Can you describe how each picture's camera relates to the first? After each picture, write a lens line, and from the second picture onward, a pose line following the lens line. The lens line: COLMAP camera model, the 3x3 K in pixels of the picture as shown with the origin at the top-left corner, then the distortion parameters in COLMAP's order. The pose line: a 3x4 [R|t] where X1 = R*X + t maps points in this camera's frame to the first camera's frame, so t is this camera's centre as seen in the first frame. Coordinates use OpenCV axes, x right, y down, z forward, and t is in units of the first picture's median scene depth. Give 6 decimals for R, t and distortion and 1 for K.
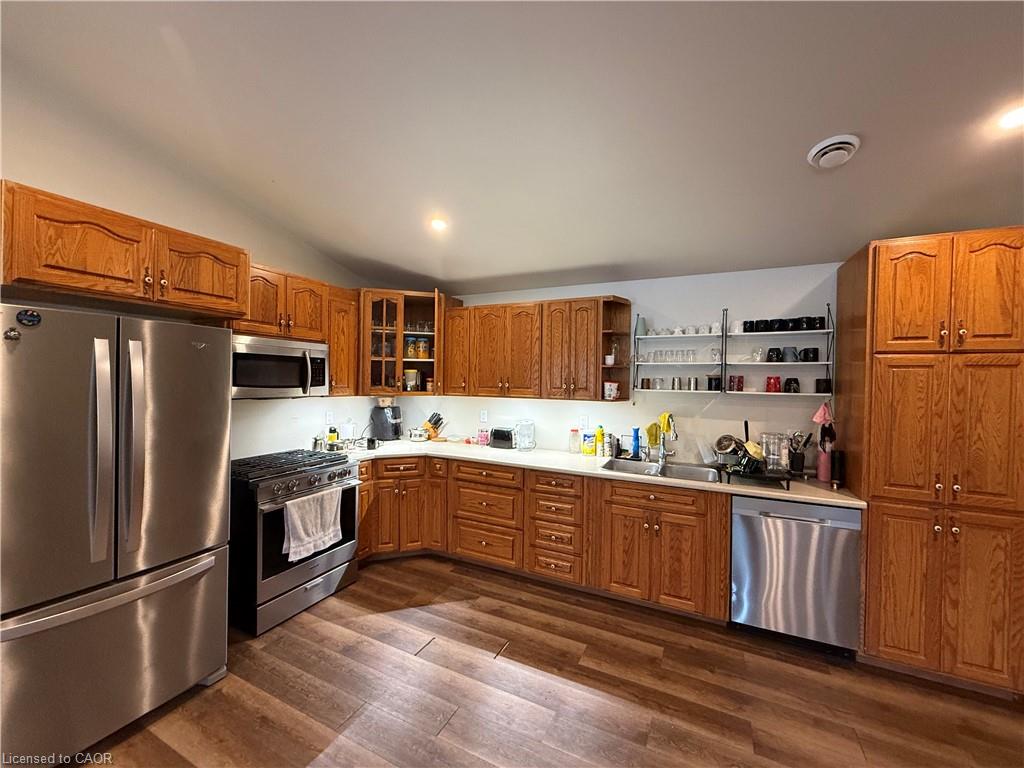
lens RADIAL K [[408.2, 0, 511.5], [0, 408.2, 383.0], [0, 0, 1]] dist [-0.000267, 0.000156]
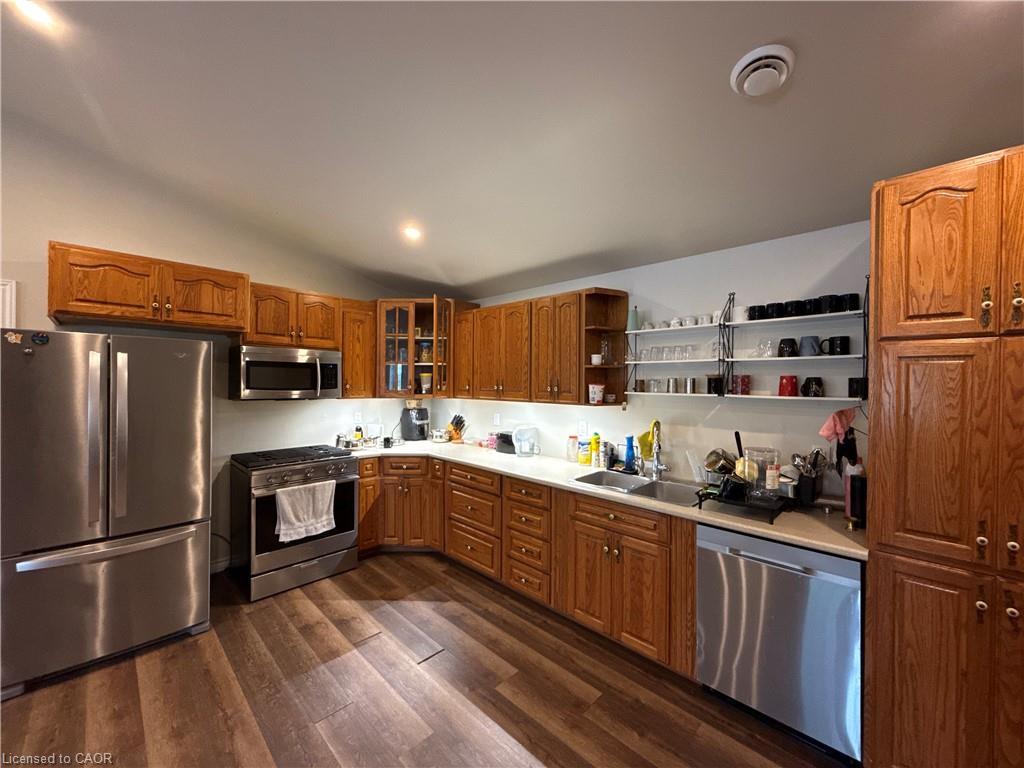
lens RADIAL K [[408.2, 0, 511.3], [0, 408.2, 383.4], [0, 0, 1]] dist [-0.000267, 0.000156]
pose [[0.948526, -0.005753, -0.316646, 0.429789], [0.002908, 0.999951, -0.009457, 0.005251], [0.316685, 0.008049, 0.948497, 0.111980]]
